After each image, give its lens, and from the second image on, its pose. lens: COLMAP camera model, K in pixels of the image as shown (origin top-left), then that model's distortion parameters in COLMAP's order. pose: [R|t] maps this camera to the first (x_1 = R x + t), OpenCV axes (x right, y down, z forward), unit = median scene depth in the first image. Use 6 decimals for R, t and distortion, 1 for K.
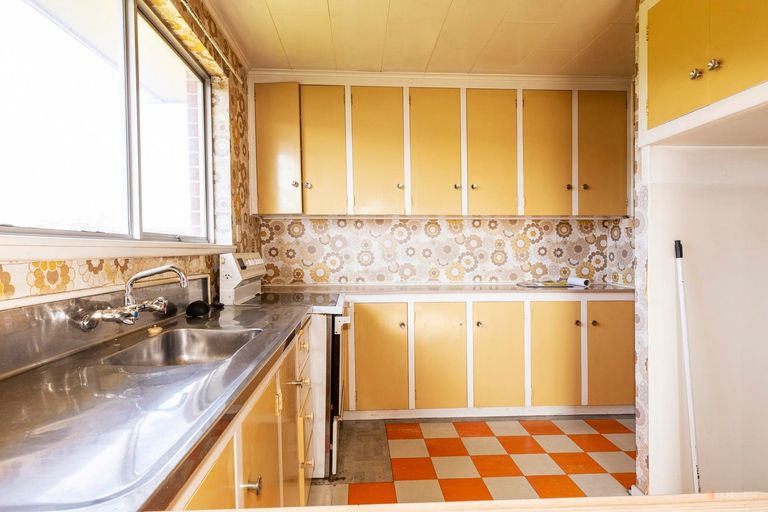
lens RADIAL K [[417.1, 0, 384.1], [0, 417.1, 261.4], [0, 0, 1]] dist [0.000568, -0.000124]
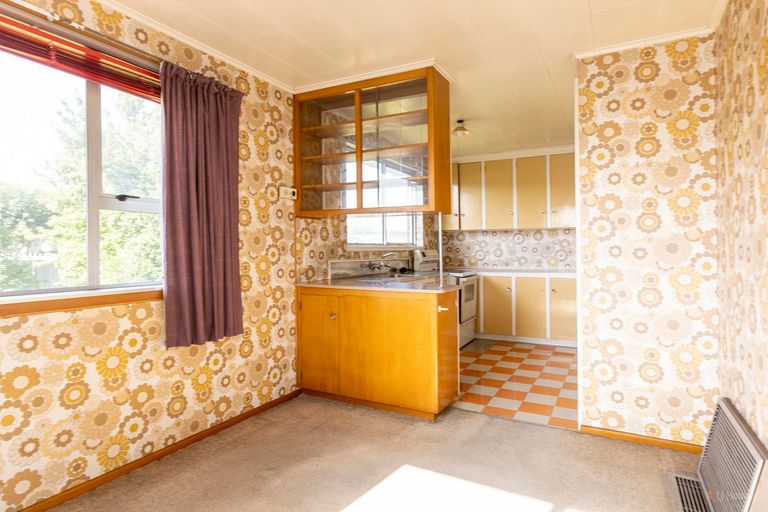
lens RADIAL K [[443.0, 0, 383.9], [0, 443.0, 255.7], [0, 0, 1]] dist [-0.000224, -0.000042]
pose [[0.852704, 0.007100, -0.522346, 0.524457], [-0.012420, 0.999901, -0.006684, 0.022386], [0.522246, 0.012187, 0.852708, -0.847465]]
